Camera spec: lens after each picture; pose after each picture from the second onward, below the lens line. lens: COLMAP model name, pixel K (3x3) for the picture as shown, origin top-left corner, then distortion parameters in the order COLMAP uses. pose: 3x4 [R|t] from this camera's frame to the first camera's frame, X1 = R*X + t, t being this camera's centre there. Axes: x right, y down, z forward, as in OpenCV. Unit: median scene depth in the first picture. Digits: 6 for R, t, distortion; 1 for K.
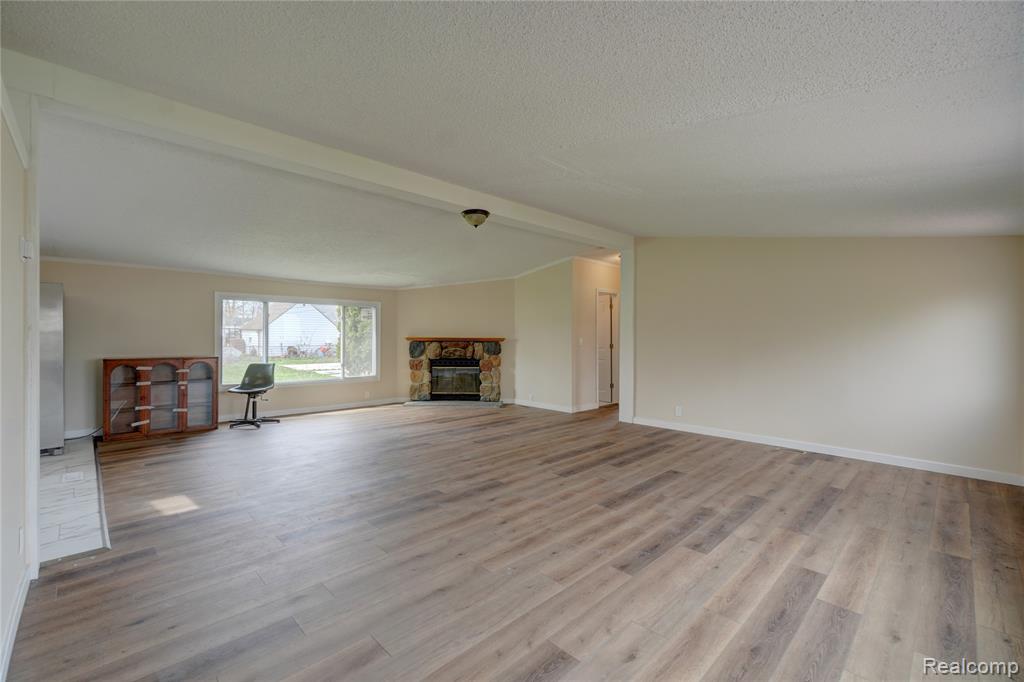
lens RADIAL K [[439.3, 0, 512.4], [0, 439.3, 341.0], [0, 0, 1]] dist [-0.009436, 0.004210]
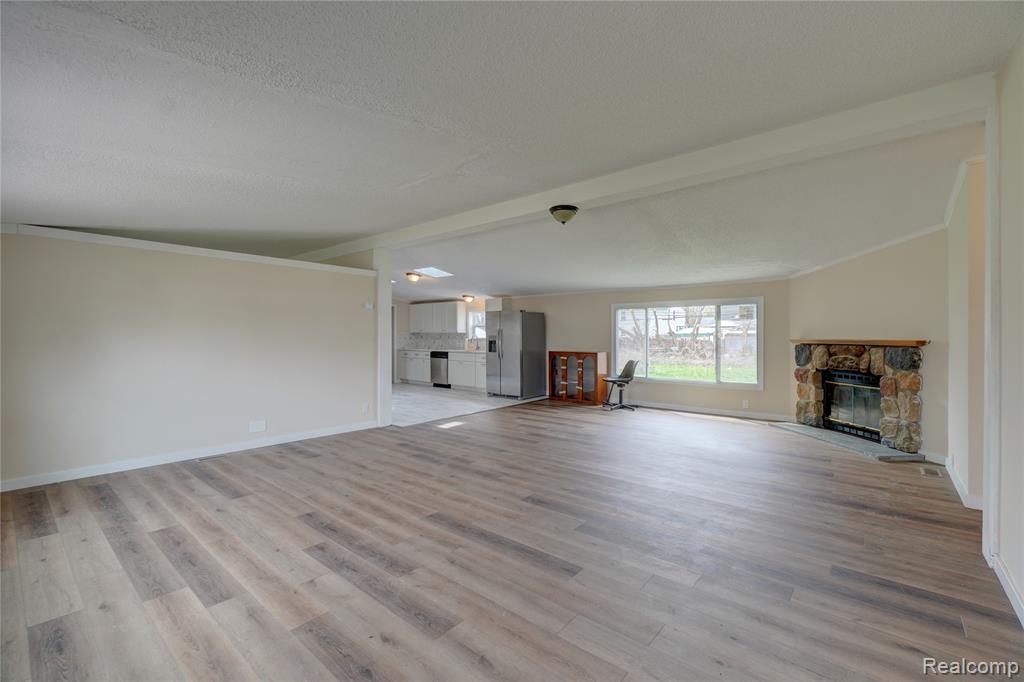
lens RADIAL K [[439.3, 0, 515.8], [0, 439.3, 338.1], [0, 0, 1]] dist [-0.009436, 0.004210]
pose [[0.099103, -0.000458, -0.995077, 1.128916], [-0.011639, 0.999931, -0.001620, -0.006760], [0.995009, 0.011742, 0.099091, 1.040821]]
